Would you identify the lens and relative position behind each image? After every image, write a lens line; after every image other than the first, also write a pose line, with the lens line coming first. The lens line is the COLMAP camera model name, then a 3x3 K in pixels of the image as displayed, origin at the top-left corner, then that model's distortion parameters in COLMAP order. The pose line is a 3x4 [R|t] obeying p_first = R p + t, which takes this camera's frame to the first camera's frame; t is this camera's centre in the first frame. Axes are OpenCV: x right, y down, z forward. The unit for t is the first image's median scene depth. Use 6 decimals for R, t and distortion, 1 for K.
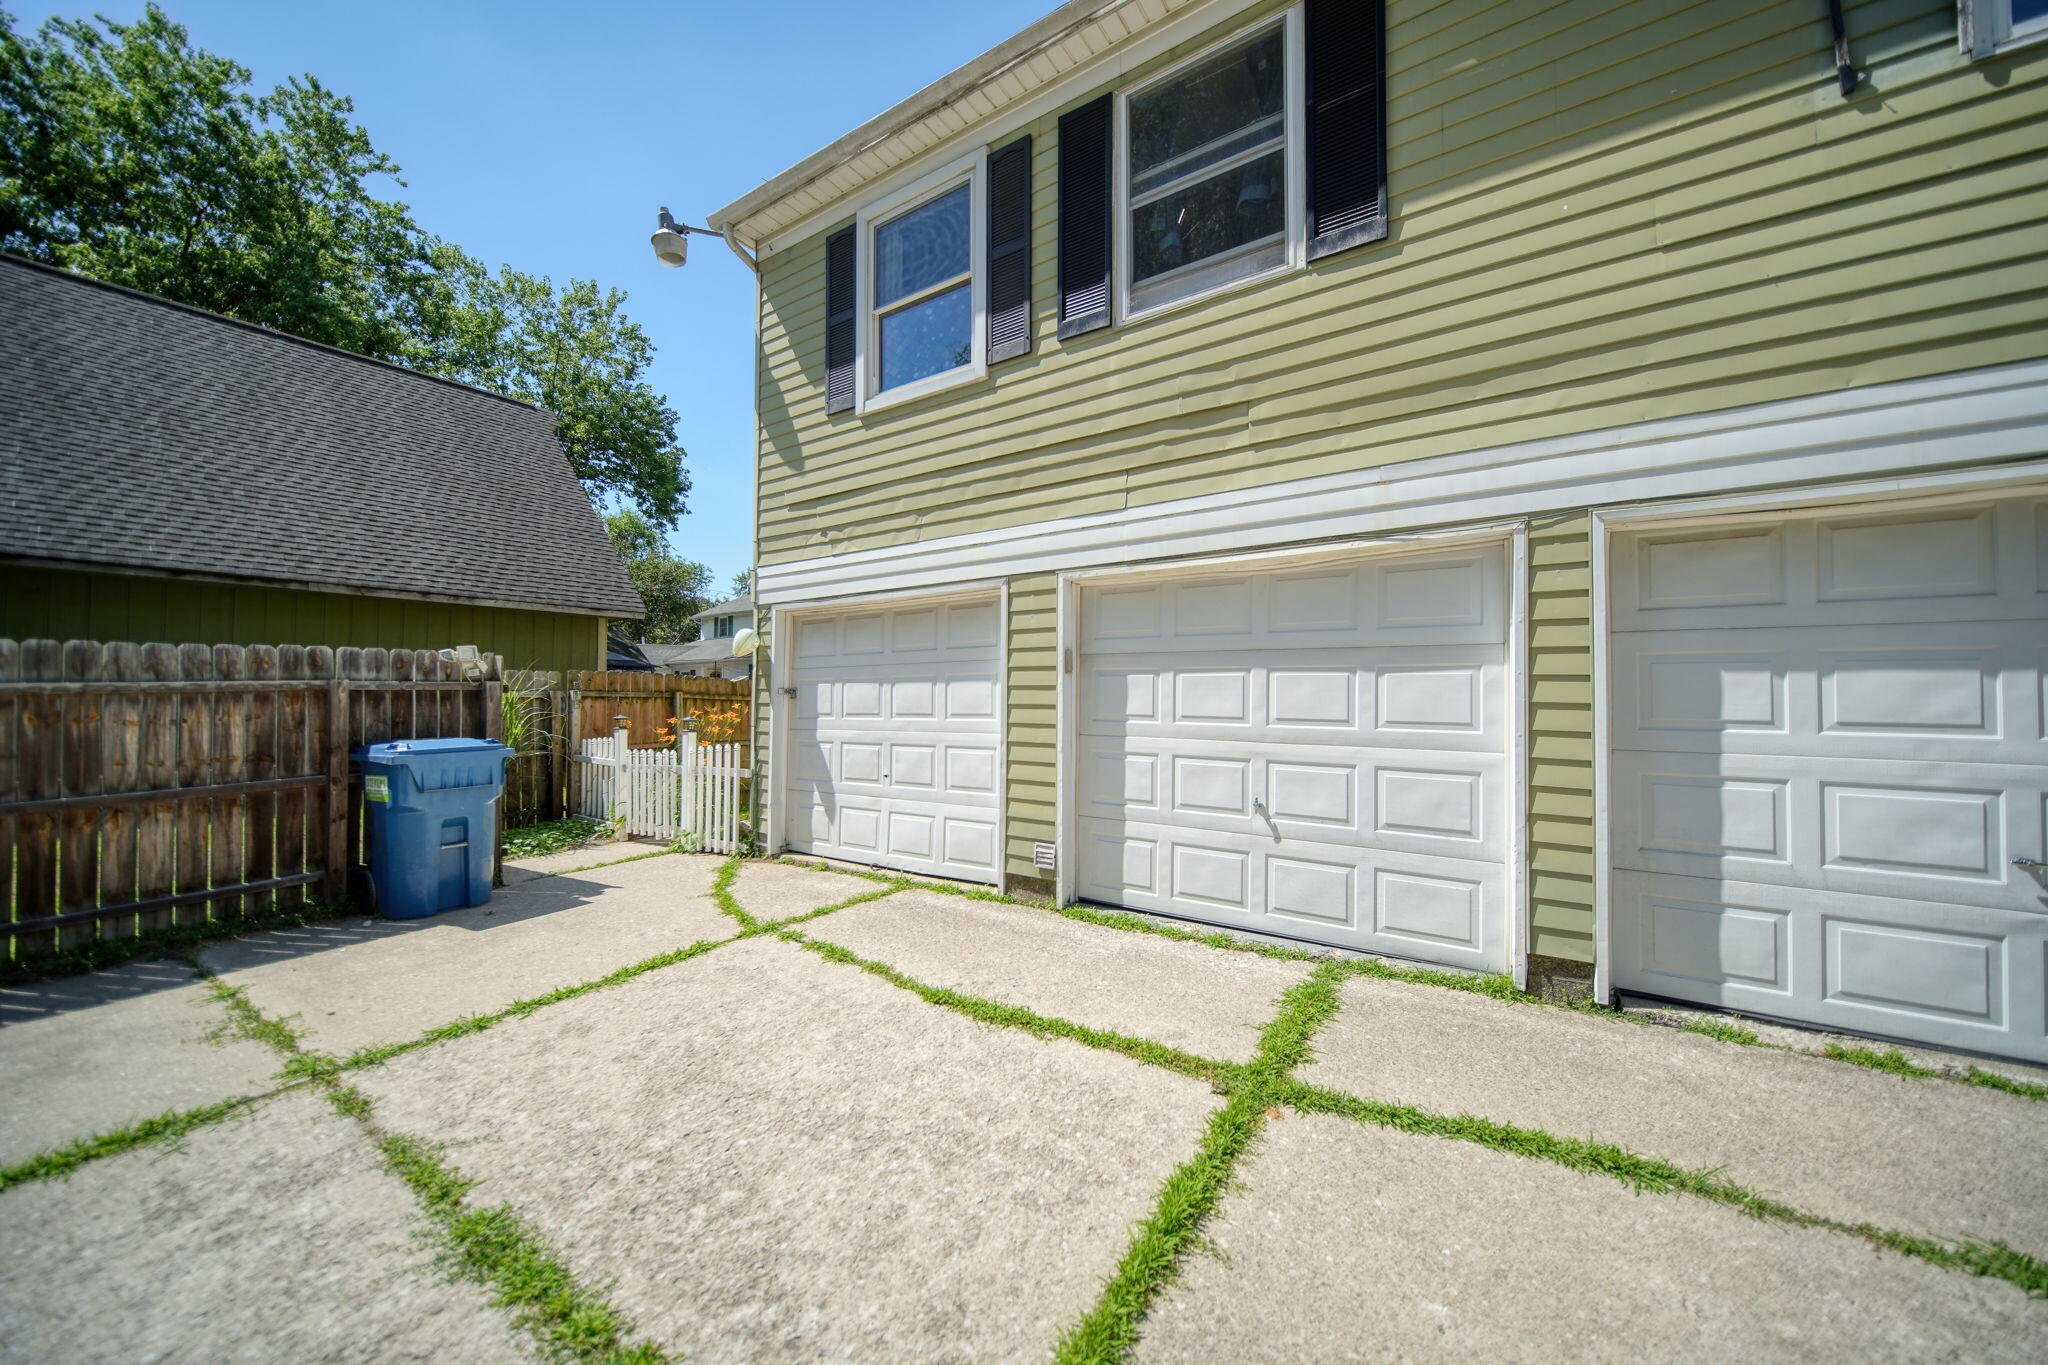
lens RADIAL K [[718.5, 0, 1024.0], [0, 718.5, 682.5], [0, 0, 1]] dist [0.001650, -0.001743]
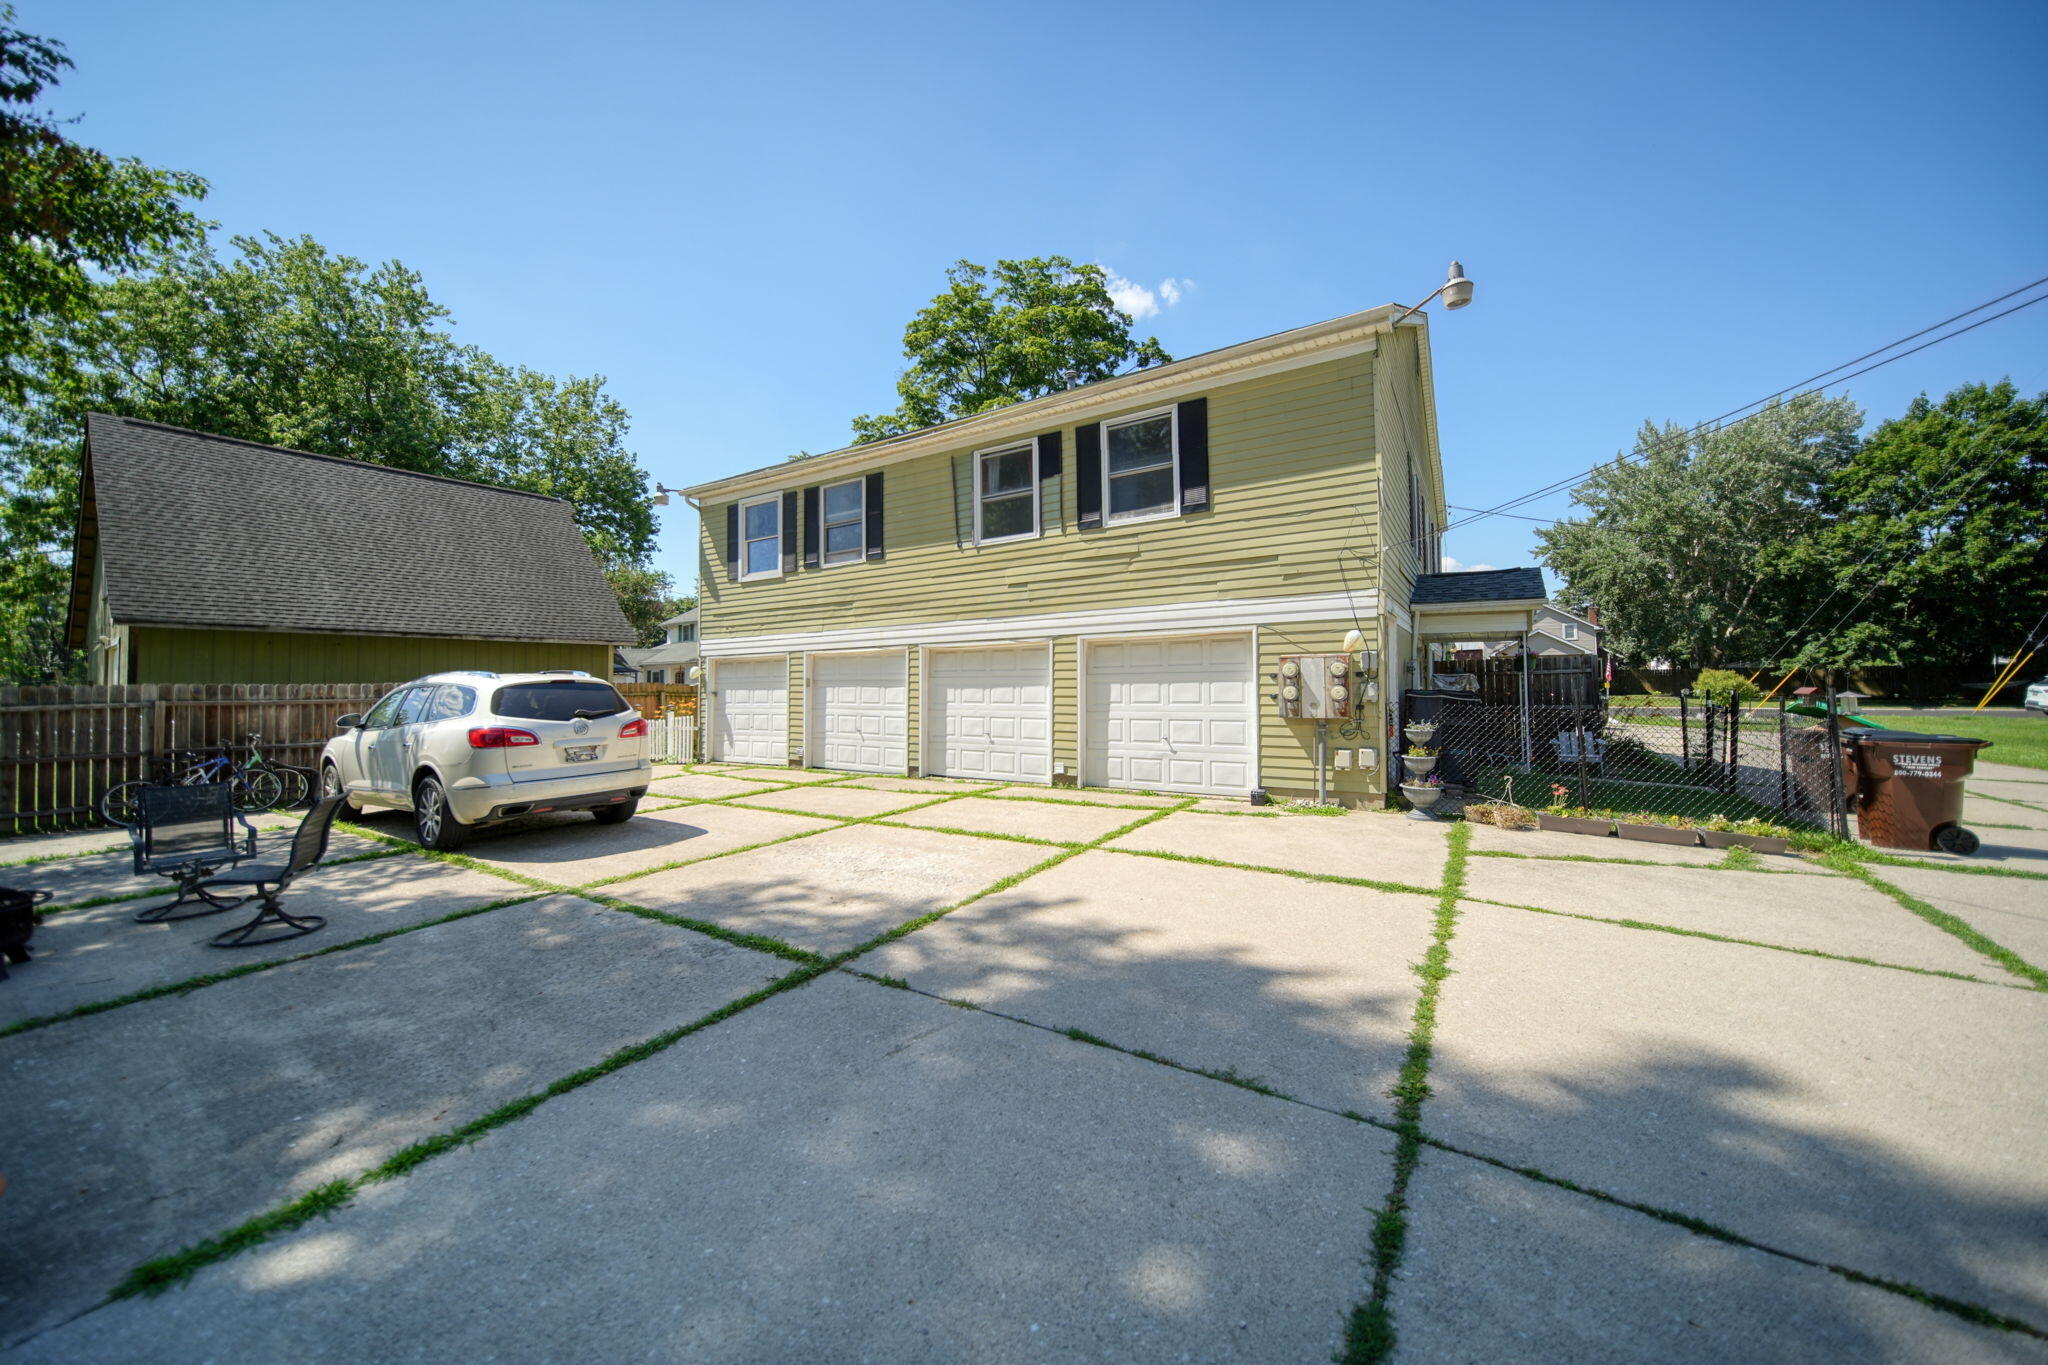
lens RADIAL K [[725.4, 0, 985.6], [0, 725.4, 666.3], [0, 0, 1]] dist [-0.000611, -0.000299]
pose [[0.999934, -0.010155, -0.005451, 0.764361], [0.010107, 0.999911, -0.008765, -0.061008], [0.005539, 0.008709, 0.999947, -1.818541]]
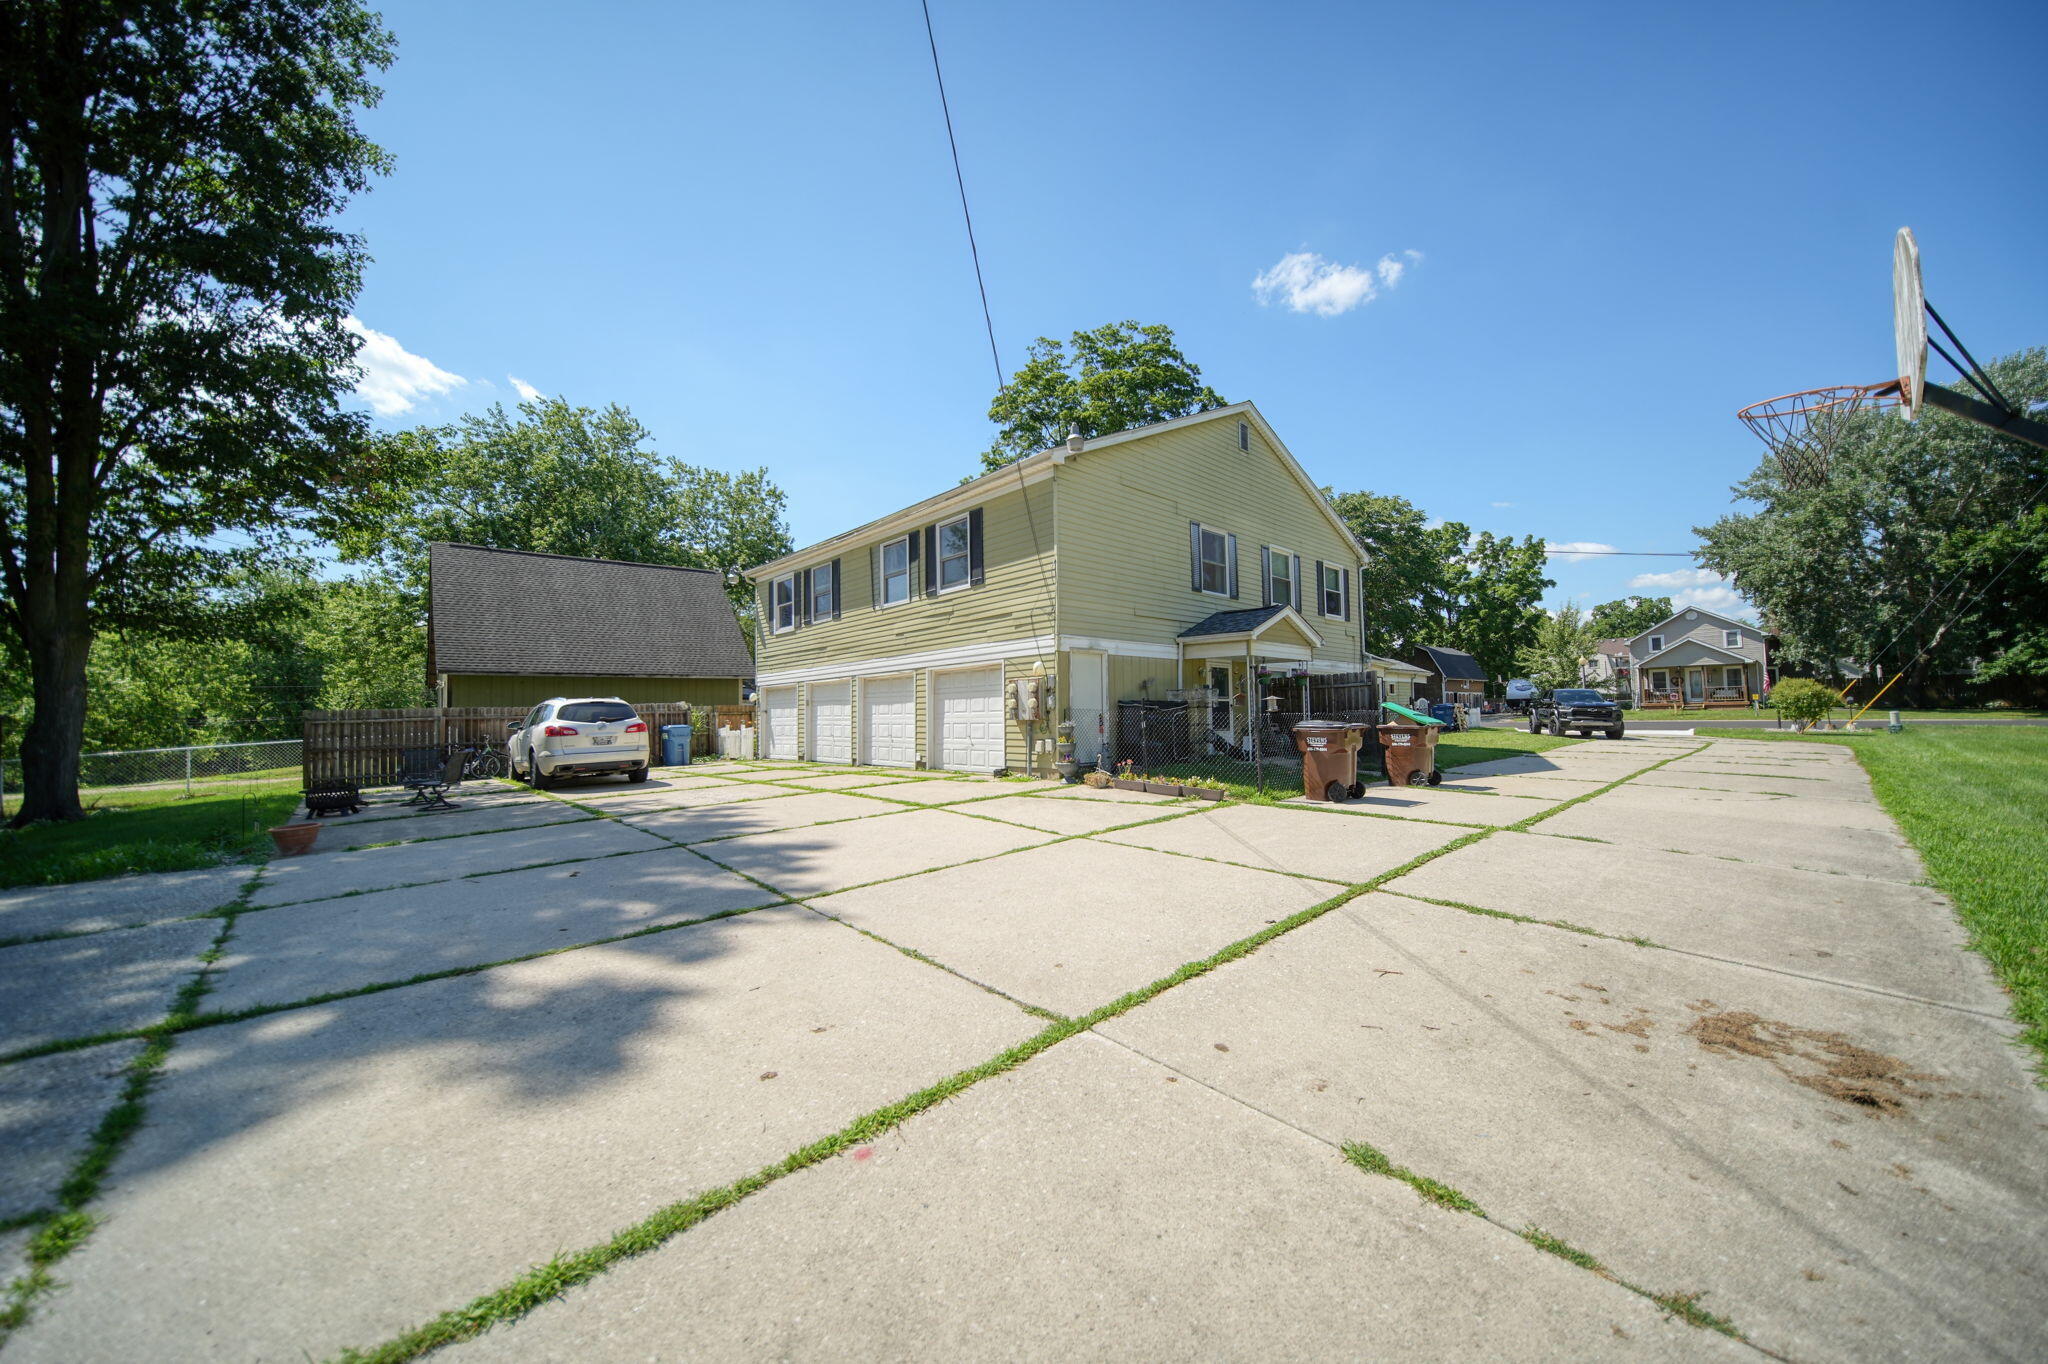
lens RADIAL K [[700.2, 0, 1005.0], [0, 700.2, 690.2], [0, 0, 1]] dist [0.001672, 0.000026]
pose [[0.969310, -0.028249, -0.244213, 2.114661], [0.025849, 0.999581, -0.013029, -0.020165], [0.244479, 0.006316, 0.969634, -2.581946]]
